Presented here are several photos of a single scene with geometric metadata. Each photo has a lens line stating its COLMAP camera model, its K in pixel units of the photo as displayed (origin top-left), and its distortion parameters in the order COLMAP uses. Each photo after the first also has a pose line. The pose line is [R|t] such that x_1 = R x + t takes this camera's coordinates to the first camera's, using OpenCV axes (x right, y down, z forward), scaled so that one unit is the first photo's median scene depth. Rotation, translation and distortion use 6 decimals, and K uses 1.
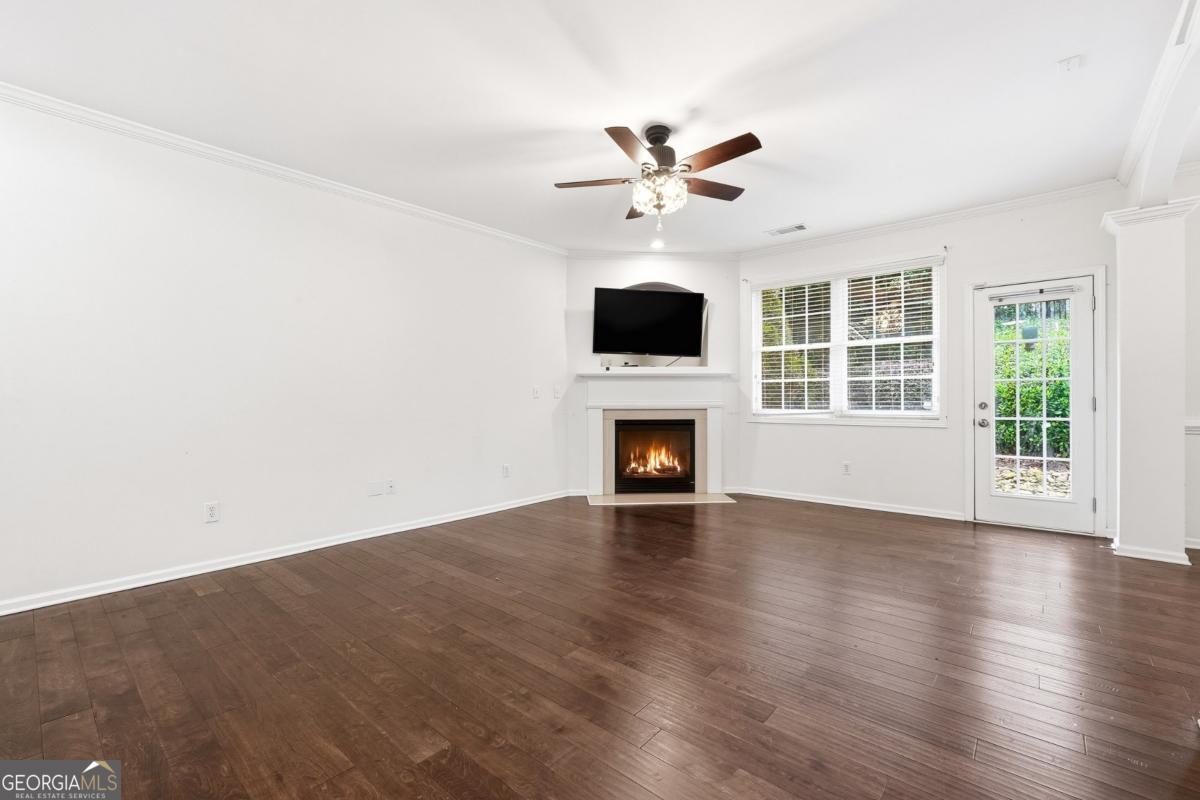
lens RADIAL K [[510.9, 0, 594.9], [0, 510.9, 403.0], [0, 0, 1]] dist [-0.001374, -0.000329]
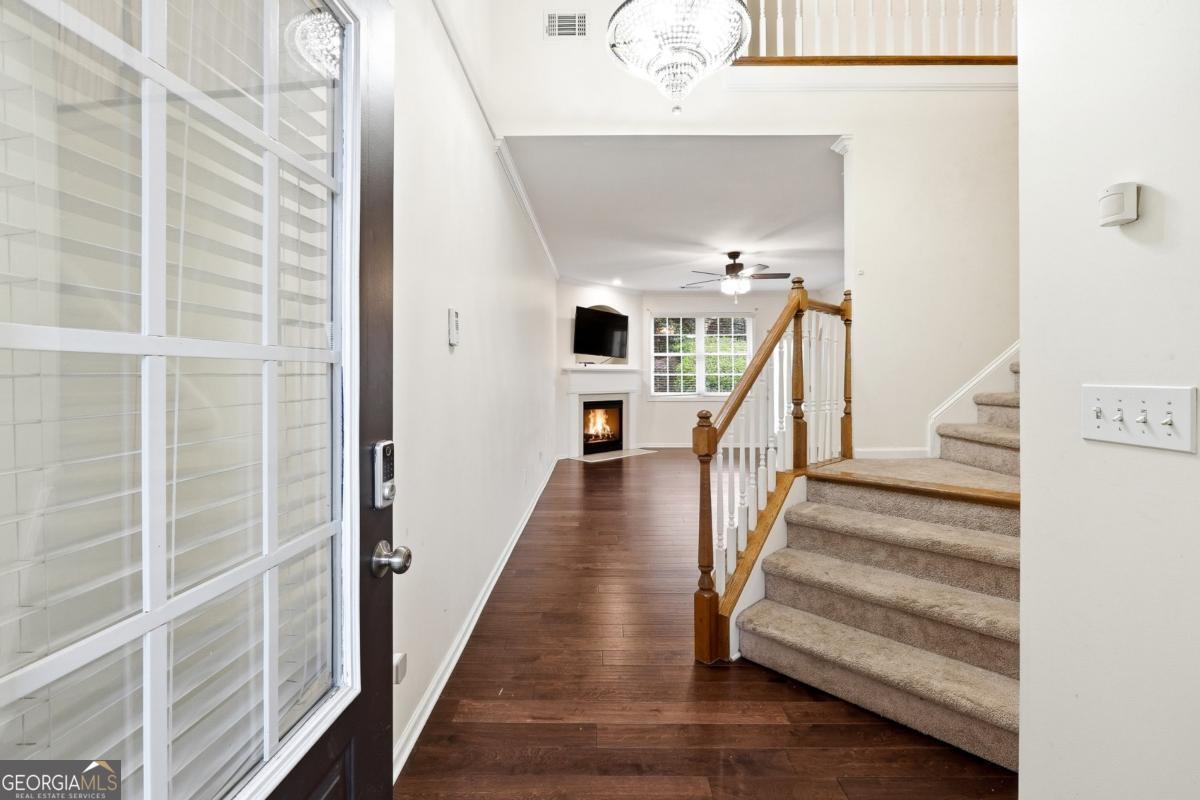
lens RADIAL K [[507.0, 0, 599.3], [0, 507.0, 381.1], [0, 0, 1]] dist [-0.015623, 0.000301]
pose [[0.750249, 0.000009, 0.661156, -0.857663], [0.007626, 0.999933, -0.008668, -0.011584], [-0.661112, 0.011545, 0.750199, -0.062657]]
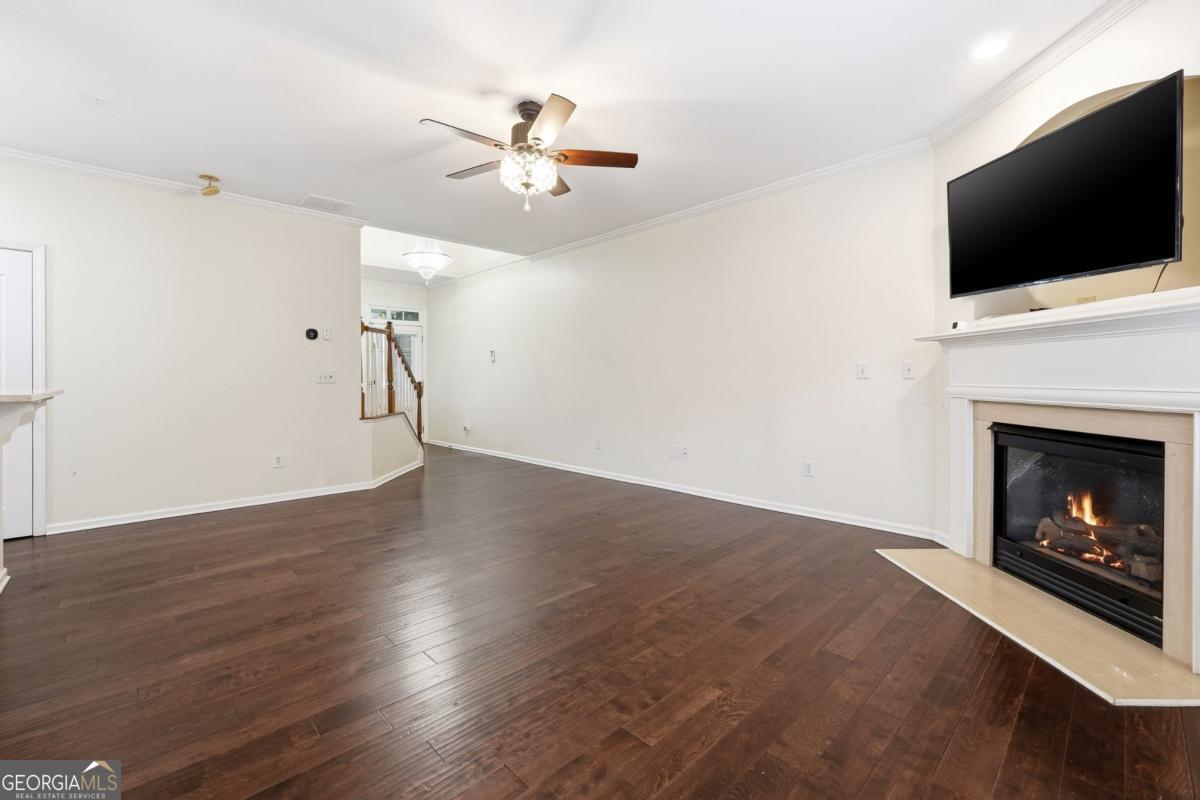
lens RADIAL K [[515.9, 0, 601.9], [0, 515.9, 383.6], [0, 0, 1]] dist [-0.009039, 0.000244]
pose [[-0.081979, 0.015488, -0.996514, 0.594221], [0.001382, 0.999880, 0.015426, -0.014041], [0.996633, -0.000113, -0.081990, 0.668653]]
